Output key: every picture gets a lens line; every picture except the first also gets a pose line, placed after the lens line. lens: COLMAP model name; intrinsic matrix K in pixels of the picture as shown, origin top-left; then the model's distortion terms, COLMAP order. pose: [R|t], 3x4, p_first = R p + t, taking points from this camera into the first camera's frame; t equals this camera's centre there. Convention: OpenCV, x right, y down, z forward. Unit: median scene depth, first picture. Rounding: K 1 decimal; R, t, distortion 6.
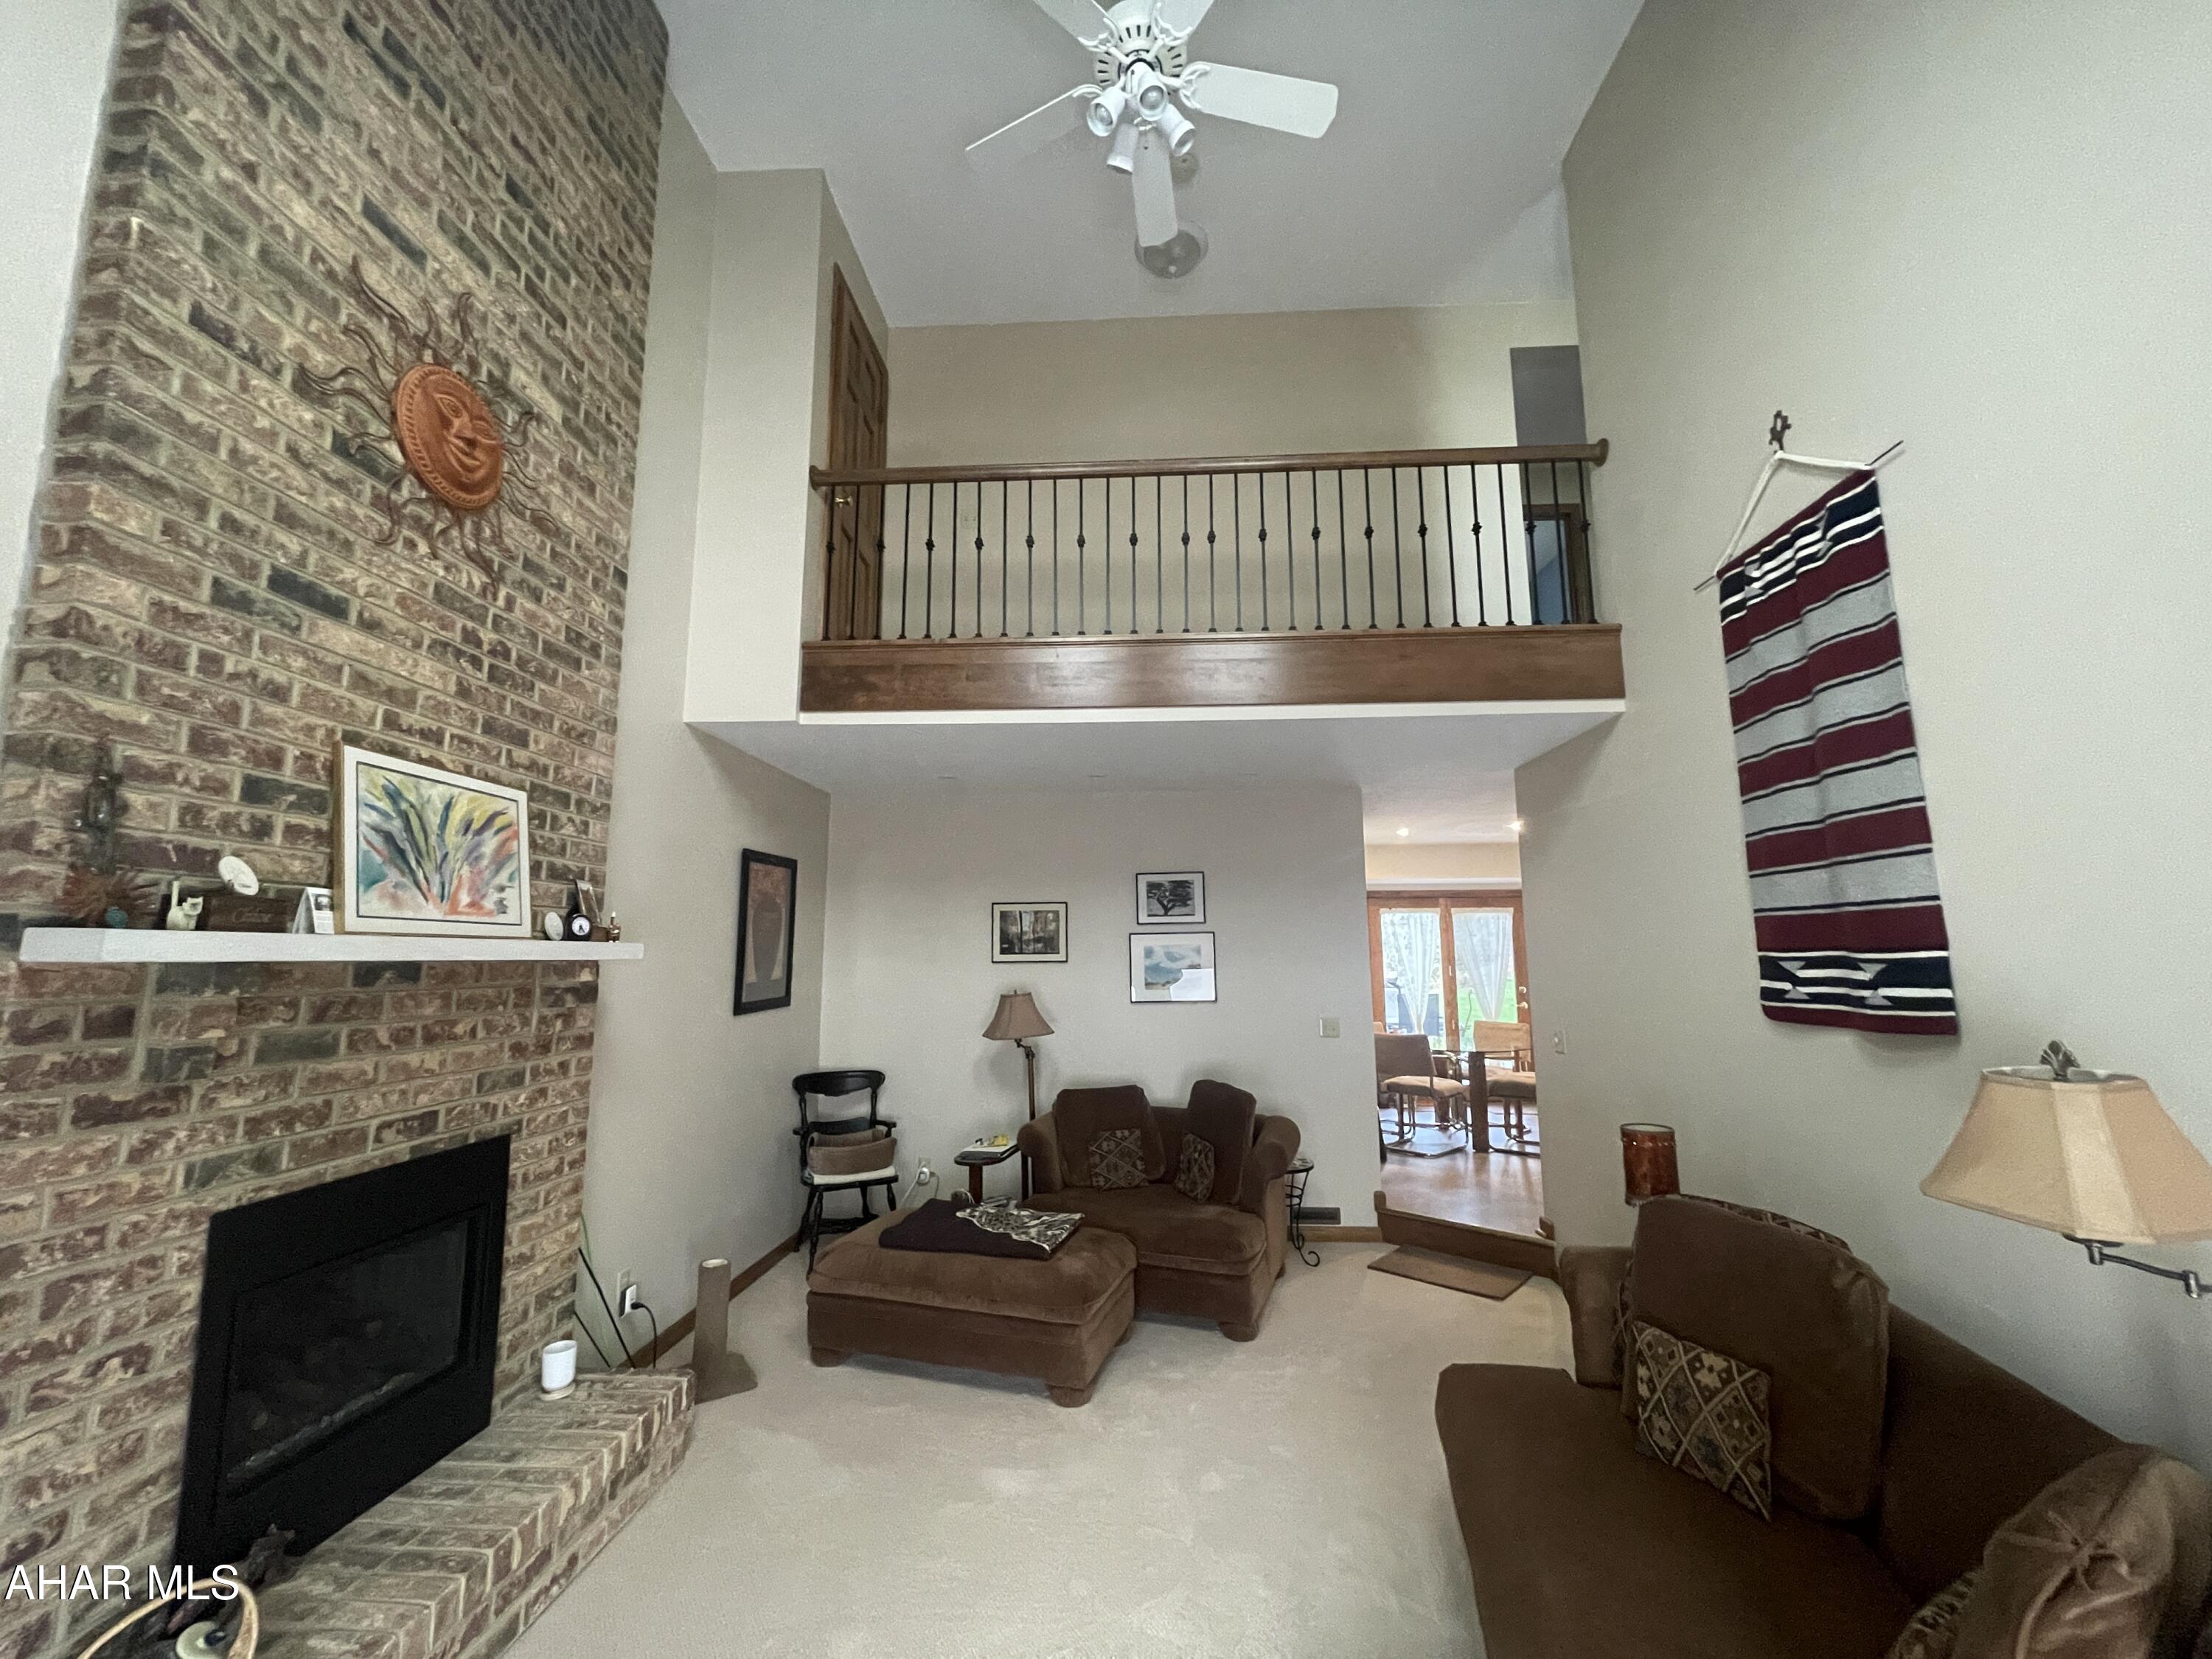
lens RADIAL K [[891.3, 0, 1102.4], [0, 891.3, 833.3], [0, 0, 1]] dist [-0.006922, 0.002275]
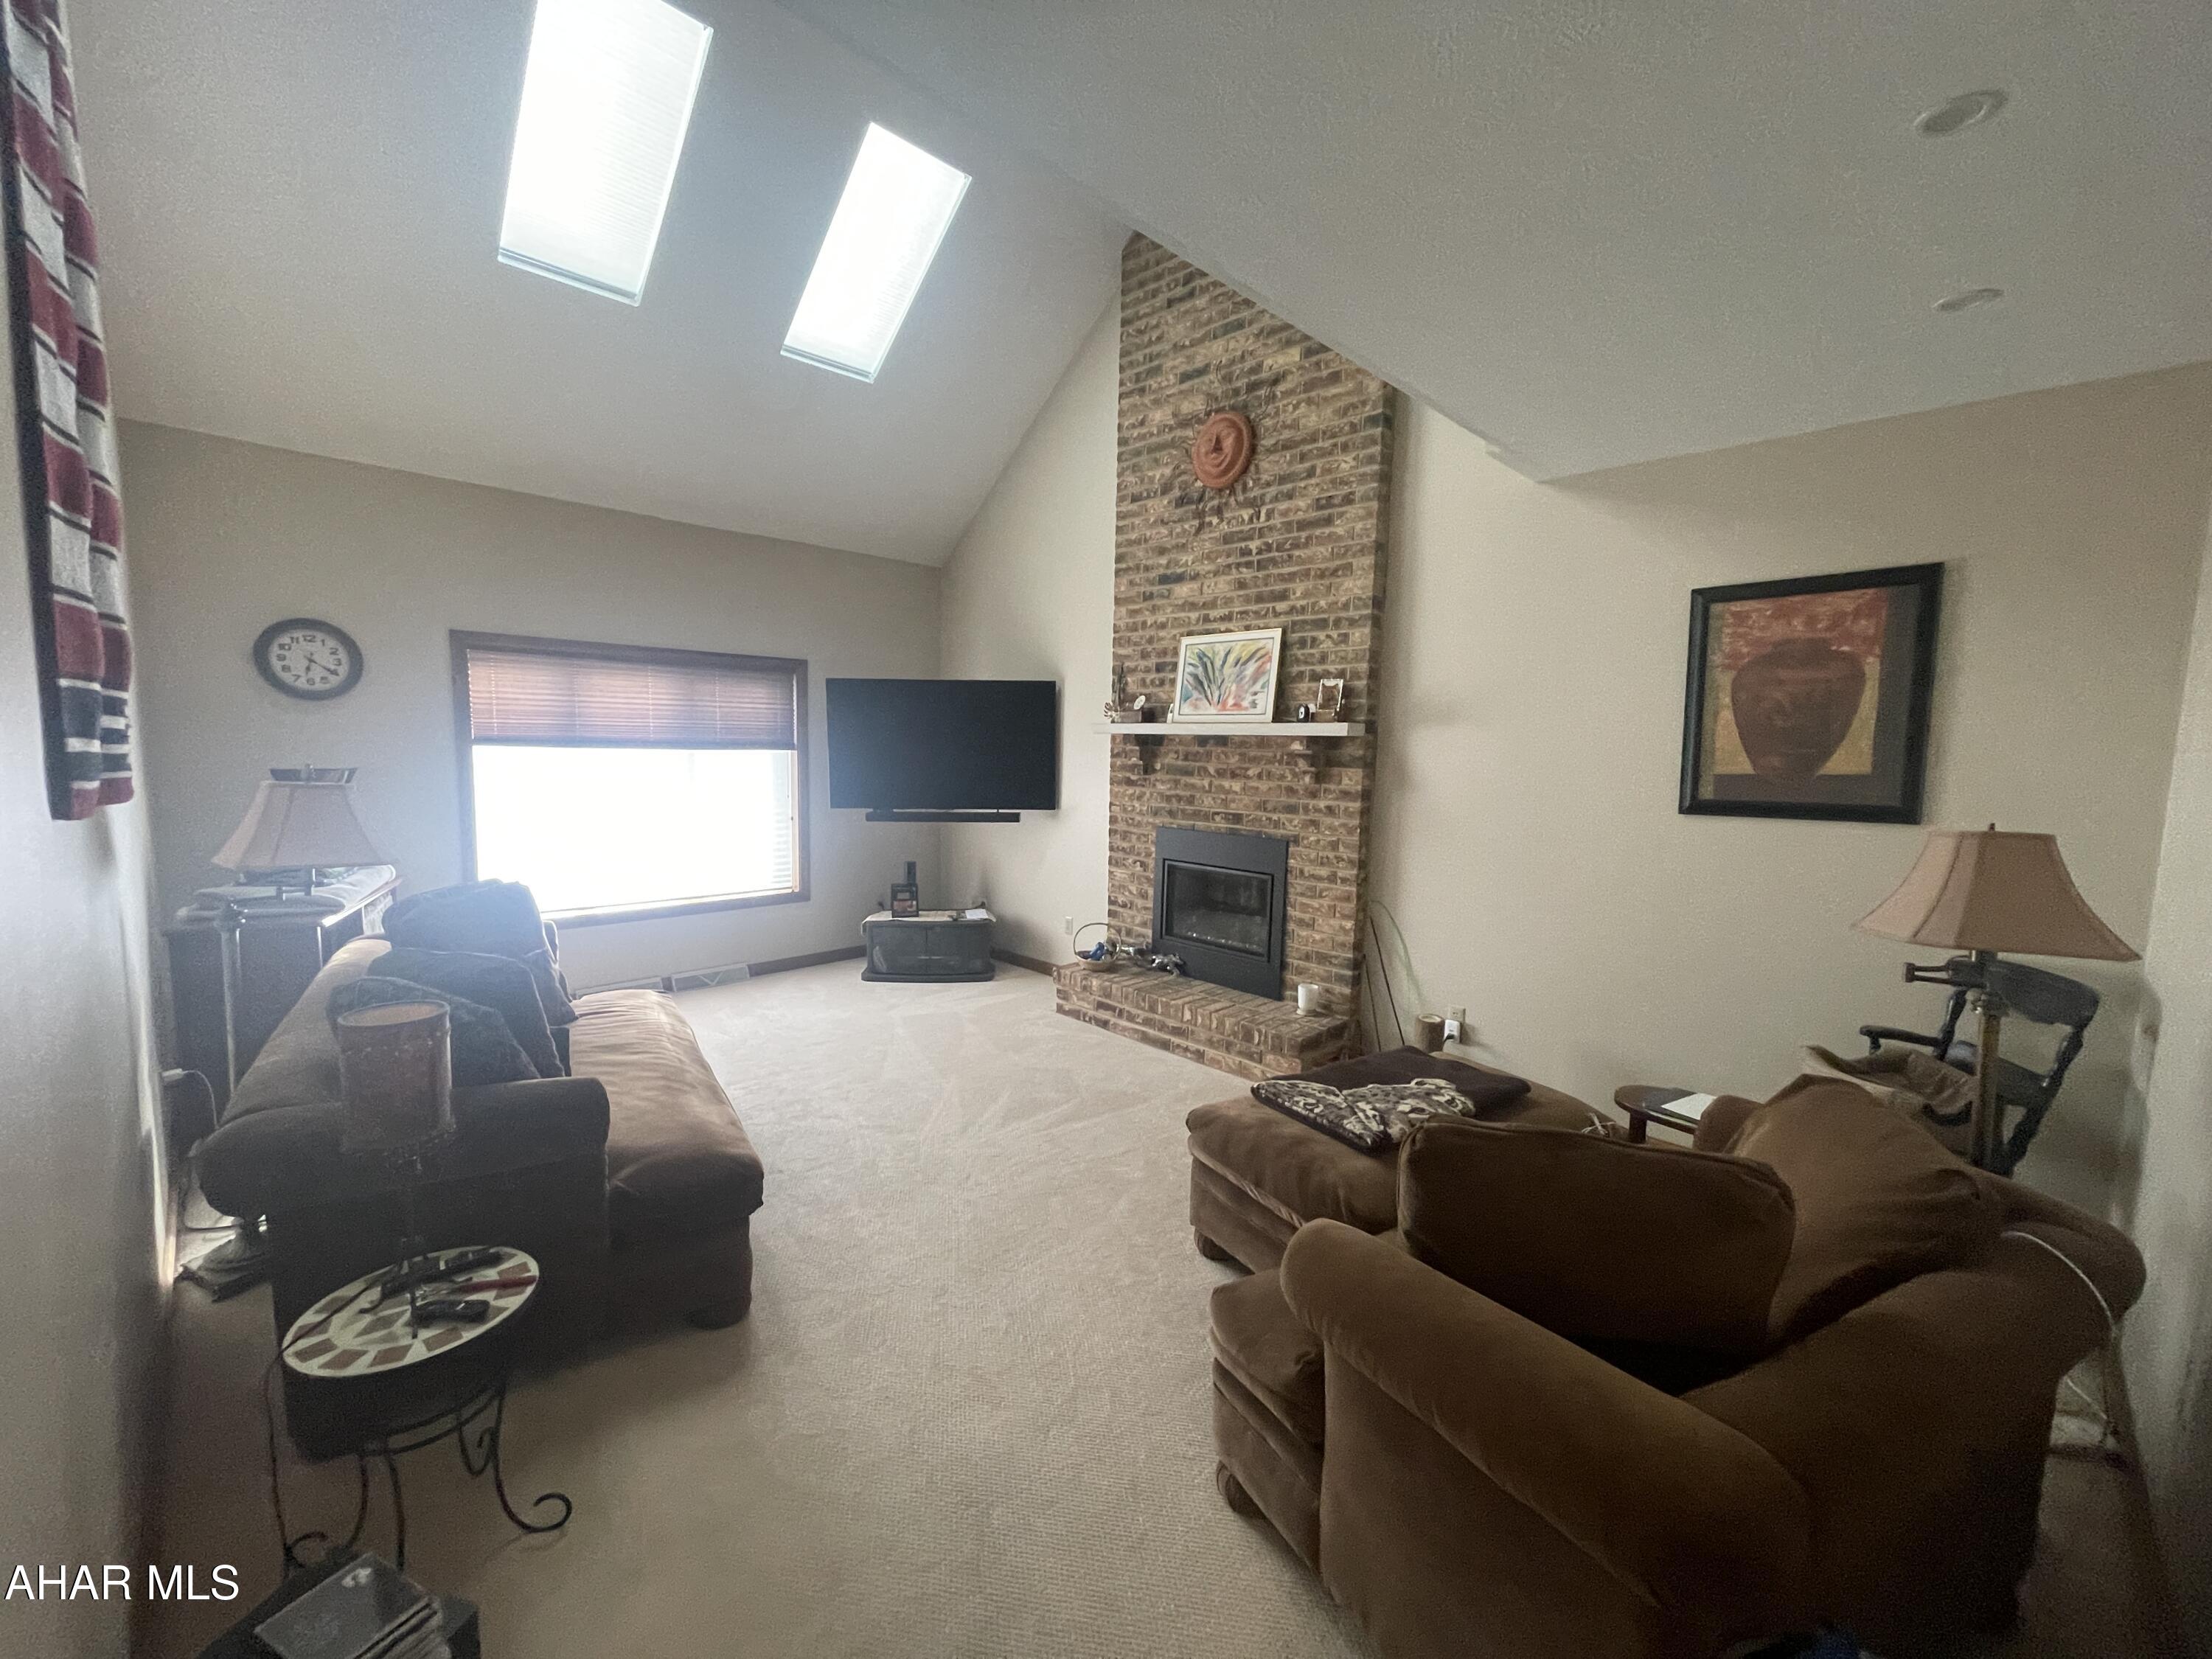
lens RADIAL K [[891.3, 0, 1095.5], [0, 891.3, 835.4], [0, 0, 1]] dist [-0.006922, 0.002275]
pose [[-0.666135, 0.068074, -0.742718, 1.032716], [0.085675, 0.996218, 0.014467, 0.357122], [0.740894, -0.053995, -0.669447, 2.400038]]
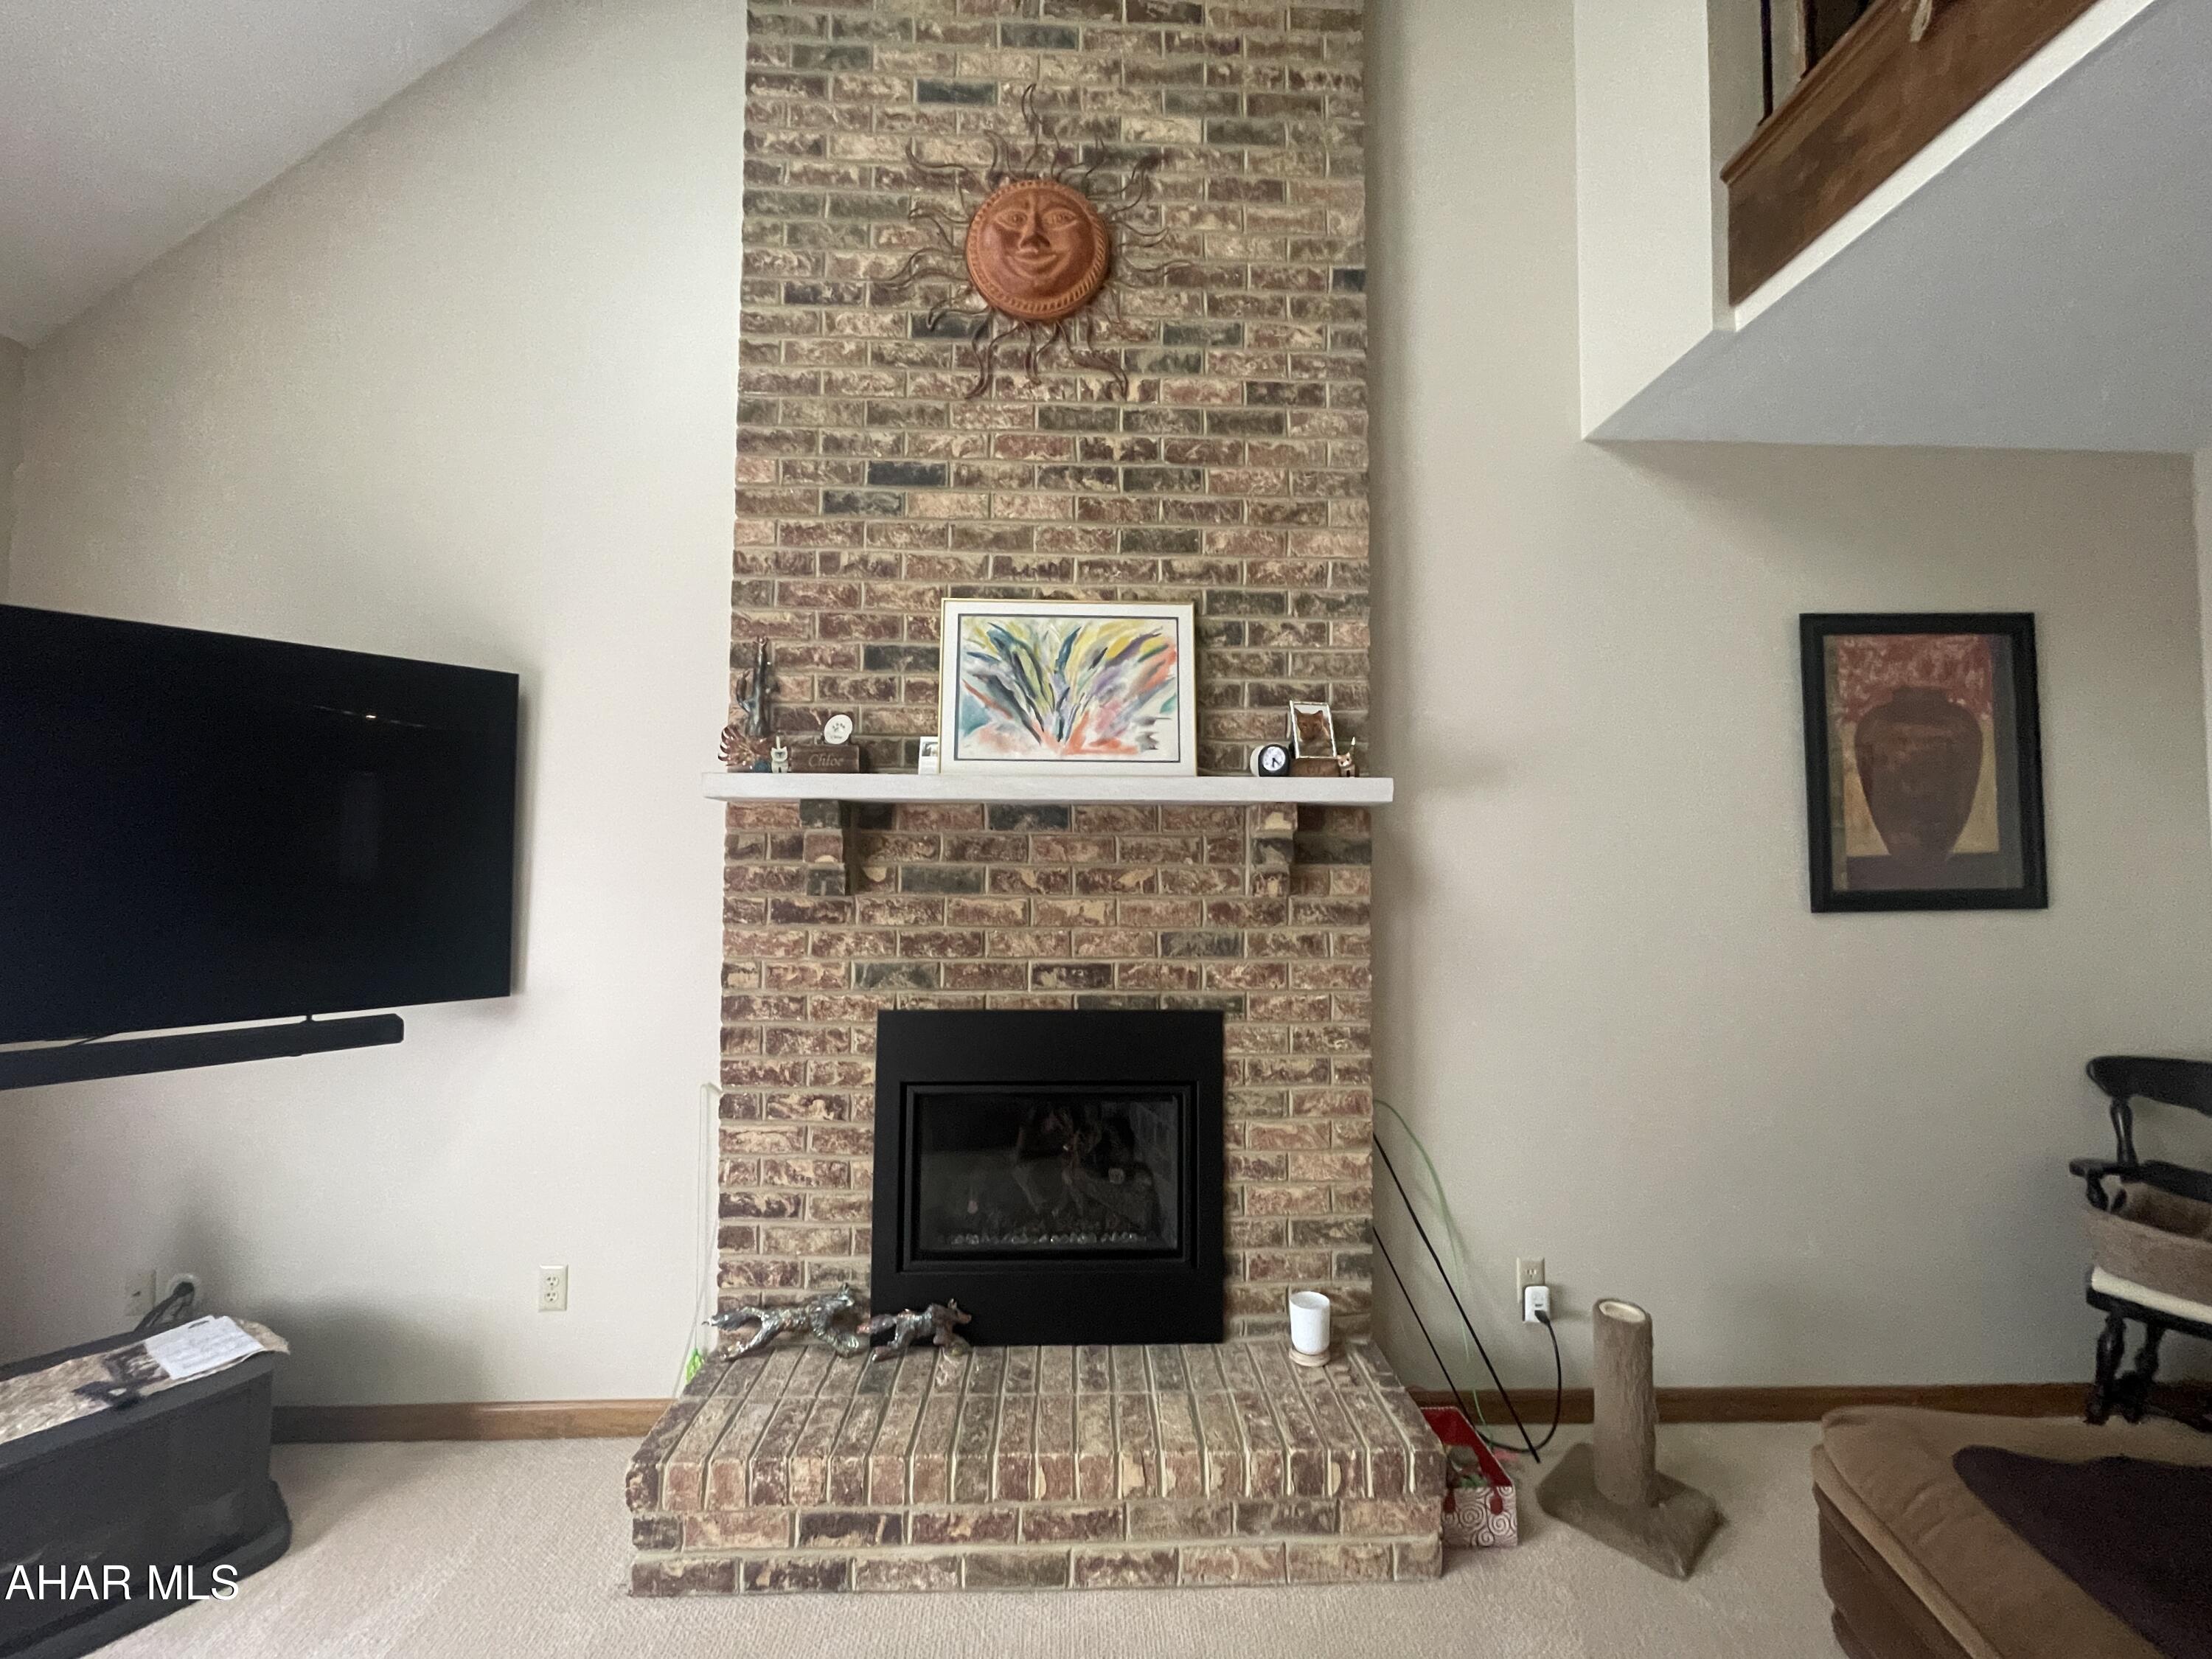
lens RADIAL K [[891.3, 0, 1106.9], [0, 891.3, 836.9], [0, 0, 1]] dist [-0.006922, 0.002275]
pose [[0.098219, -0.041336, -0.994306, 0.212200], [0.133014, 0.990717, -0.028047, 0.241682], [0.986235, -0.129501, 0.102806, 1.081029]]
